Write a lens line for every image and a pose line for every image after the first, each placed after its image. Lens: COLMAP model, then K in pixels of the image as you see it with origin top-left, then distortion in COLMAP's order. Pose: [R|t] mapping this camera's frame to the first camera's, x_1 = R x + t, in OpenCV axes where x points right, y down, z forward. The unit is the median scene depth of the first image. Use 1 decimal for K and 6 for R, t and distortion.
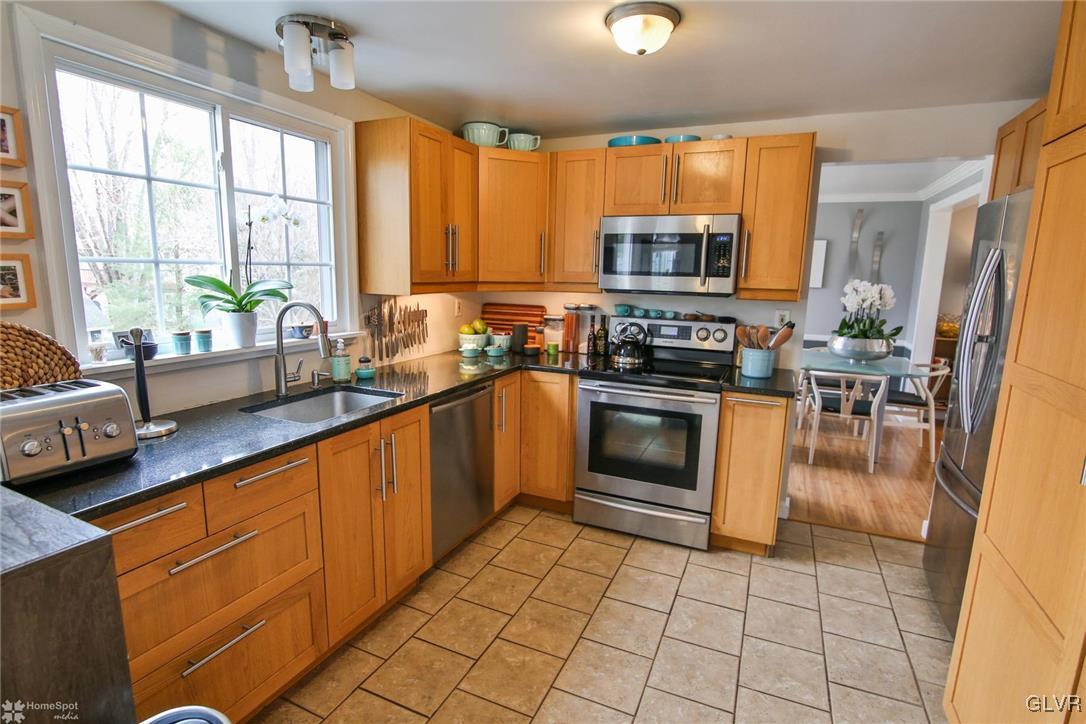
lens RADIAL K [[498.7, 0, 541.7], [0, 498.7, 358.4], [0, 0, 1]] dist [-0.020628, 0.002033]
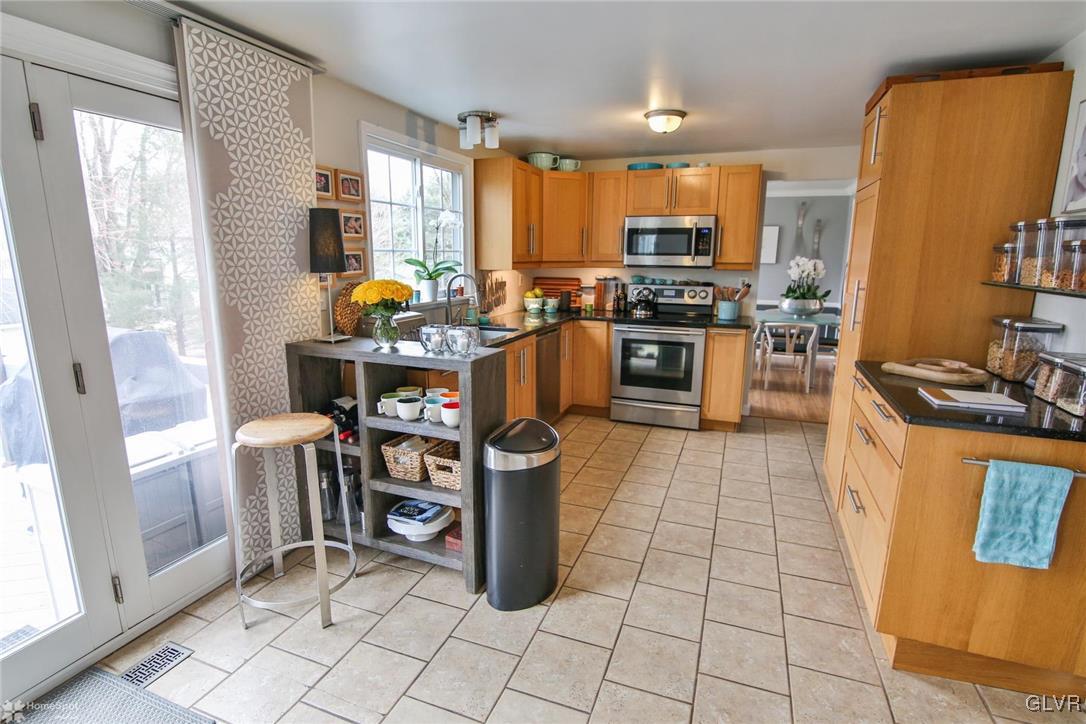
lens RADIAL K [[498.7, 0, 541.0], [0, 498.7, 355.4], [0, 0, 1]] dist [-0.020628, 0.002033]
pose [[0.998252, -0.025873, 0.053133, -0.225463], [0.024375, 0.999292, 0.028665, 0.085988], [-0.053837, -0.027320, 0.998176, -0.502149]]
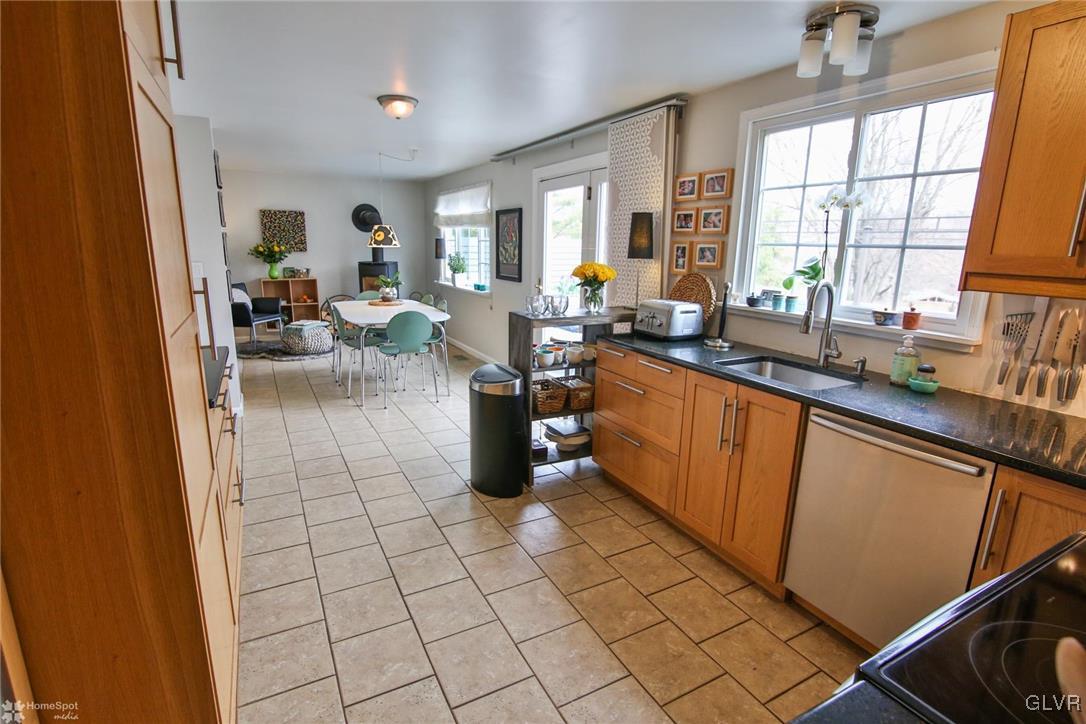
lens RADIAL K [[498.7, 0, 539.5], [0, 498.7, 352.2], [0, 0, 1]] dist [-0.020628, 0.002033]
pose [[-0.573822, 0.148544, -0.805396, 0.525660], [-0.169366, 0.940632, 0.294154, -0.125724], [0.801276, 0.305199, -0.514597, 0.774277]]
